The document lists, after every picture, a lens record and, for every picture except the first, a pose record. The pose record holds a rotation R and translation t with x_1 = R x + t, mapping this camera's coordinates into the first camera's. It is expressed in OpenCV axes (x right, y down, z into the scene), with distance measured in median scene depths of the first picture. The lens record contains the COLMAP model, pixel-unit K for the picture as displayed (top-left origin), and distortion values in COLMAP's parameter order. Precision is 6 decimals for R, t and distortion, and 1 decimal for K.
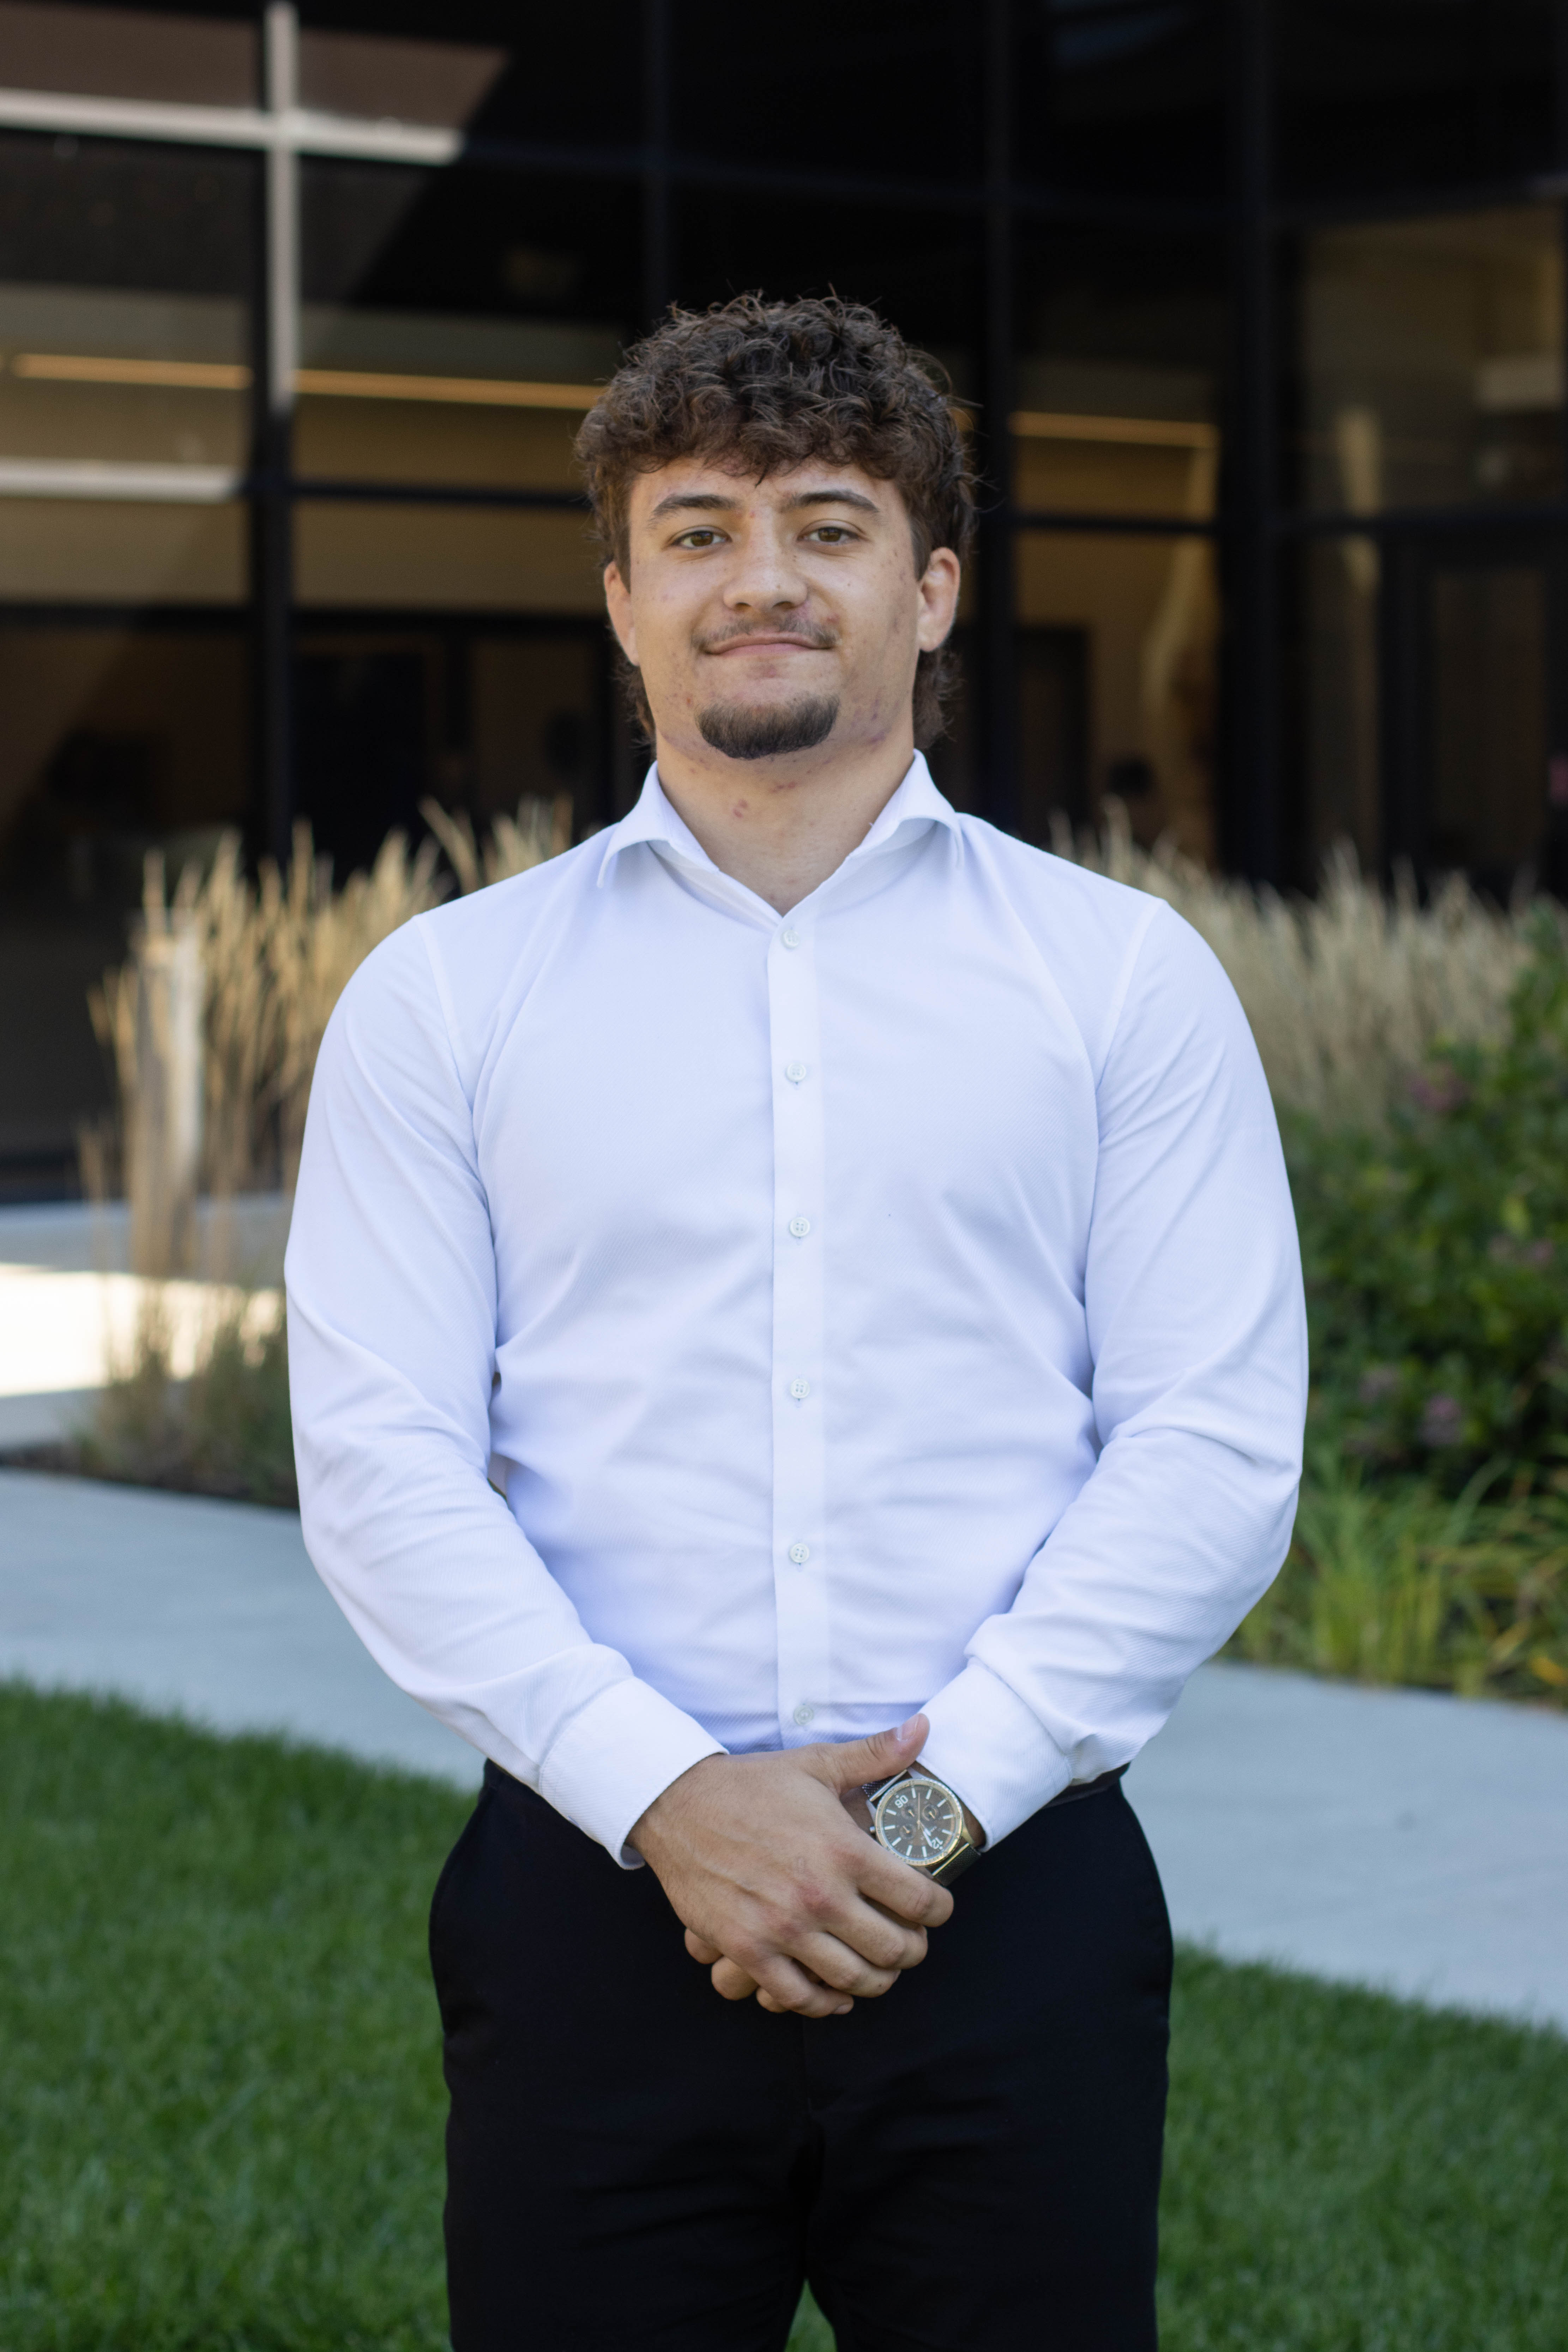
lens RADIAL K [[5597.5, 0, 784.0], [0, 5597.5, 1176.0], [0, 0, 1]] dist [-0.098121, -0.154527]
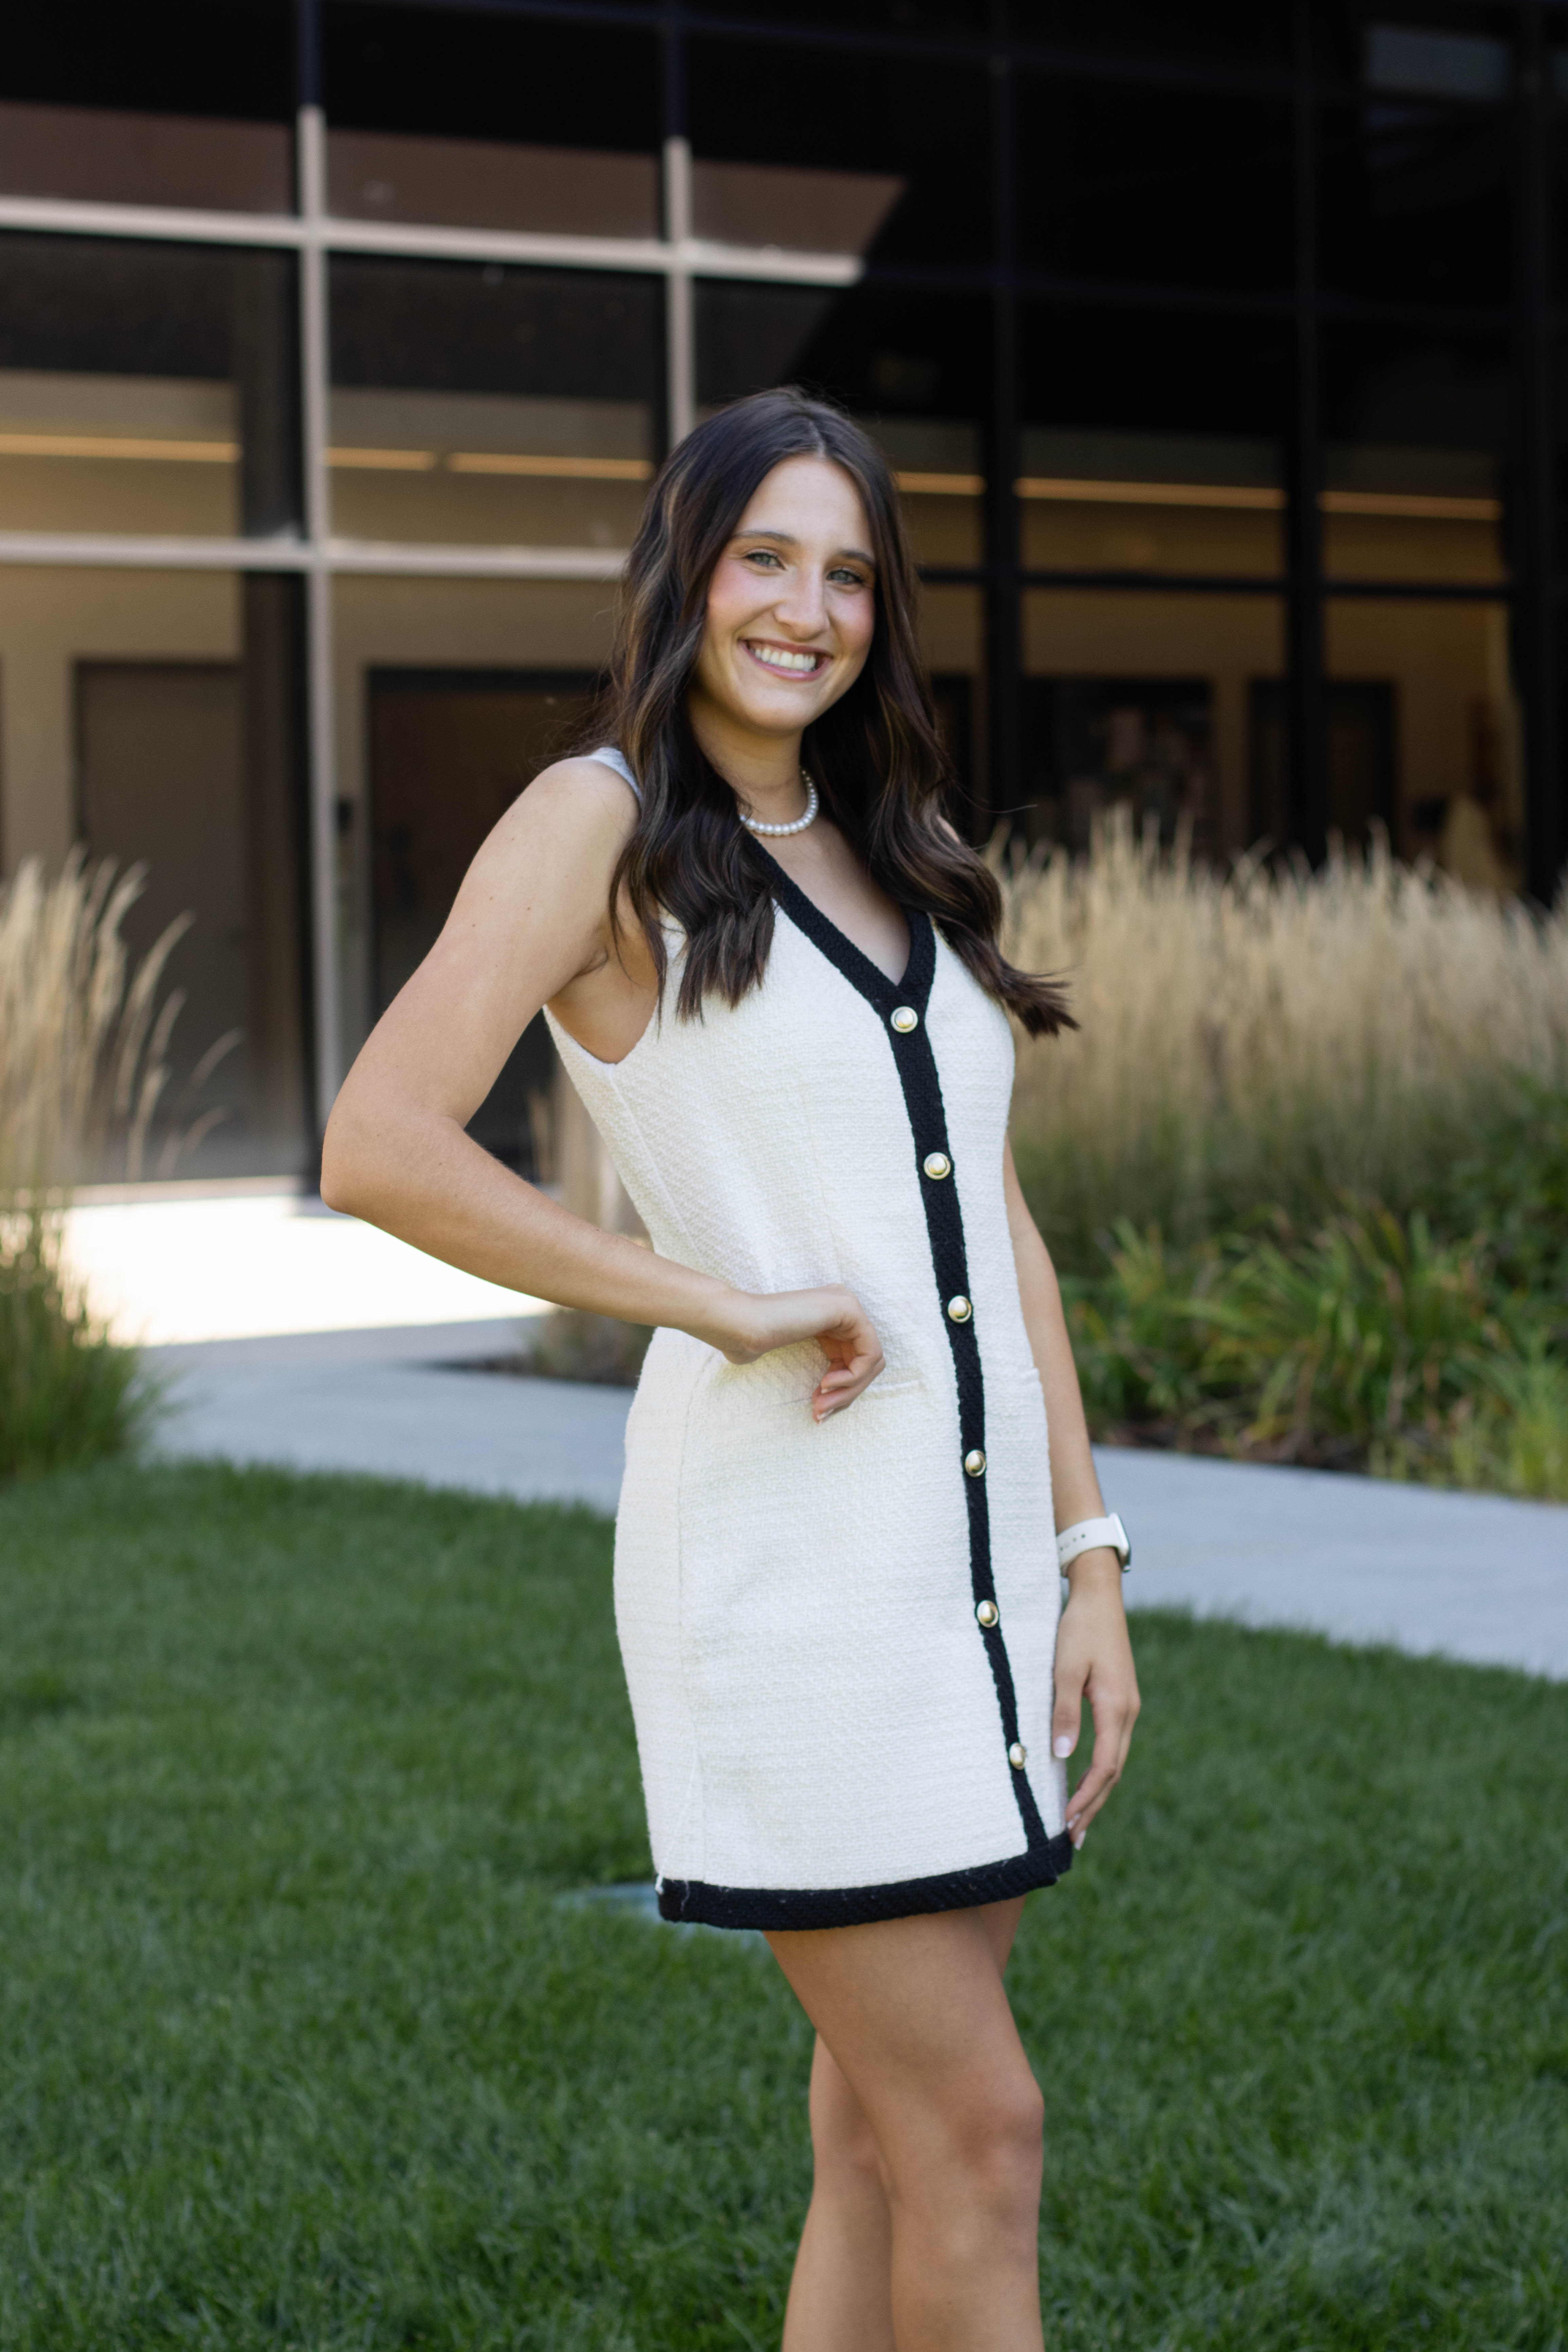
lens RADIAL K [[5597.7, 0, 784.0], [0, 5597.7, 1176.0], [0, 0, 1]] dist [-0.098121, -0.154527]
pose [[0.997770, -0.004969, -0.066561, 0.011054], [0.004215, 0.999925, -0.011464, 0.022763], [0.066613, 0.011158, 0.997717, -0.214198]]
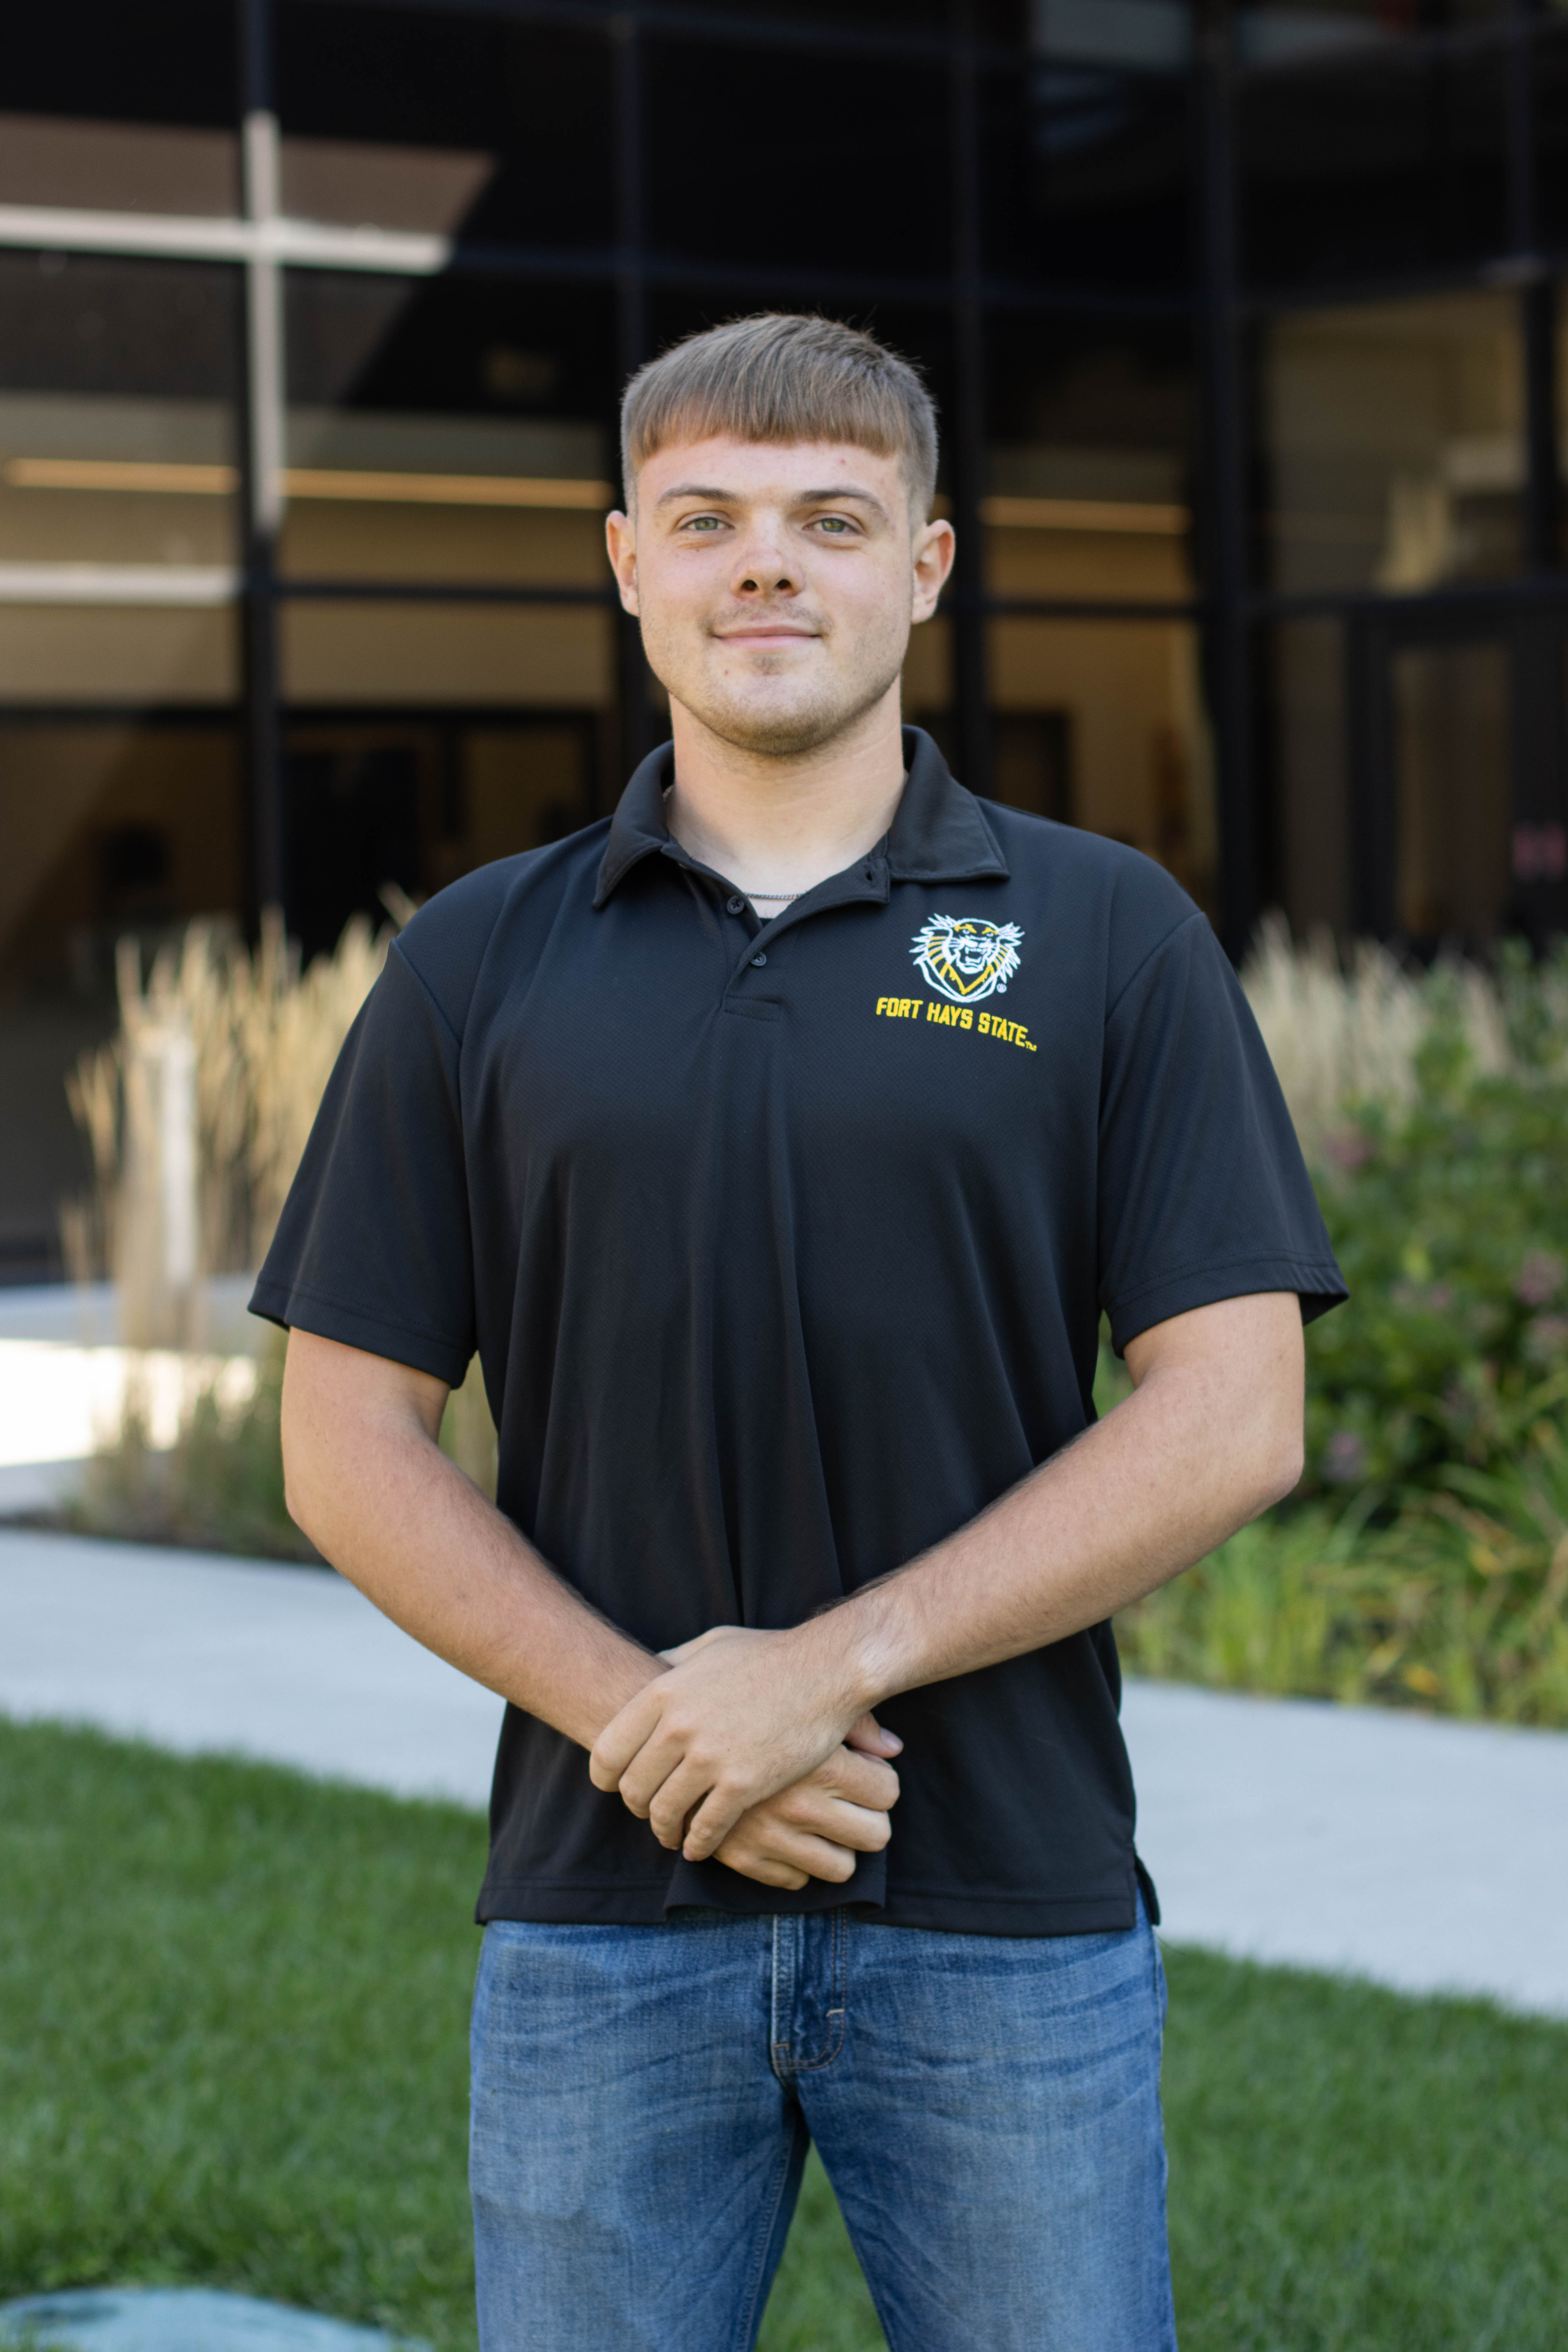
lens RADIAL K [[5752.0, 0, 784.0], [0, 5752.0, 1176.0], [0, 0, 1]] dist [-0.060514, -0.345061]
pose [[0.999825, -0.015741, -0.010154, 0.020046], [0.015564, 0.999729, -0.017300, 0.006636], [0.010423, 0.017139, 0.999799, -0.077592]]
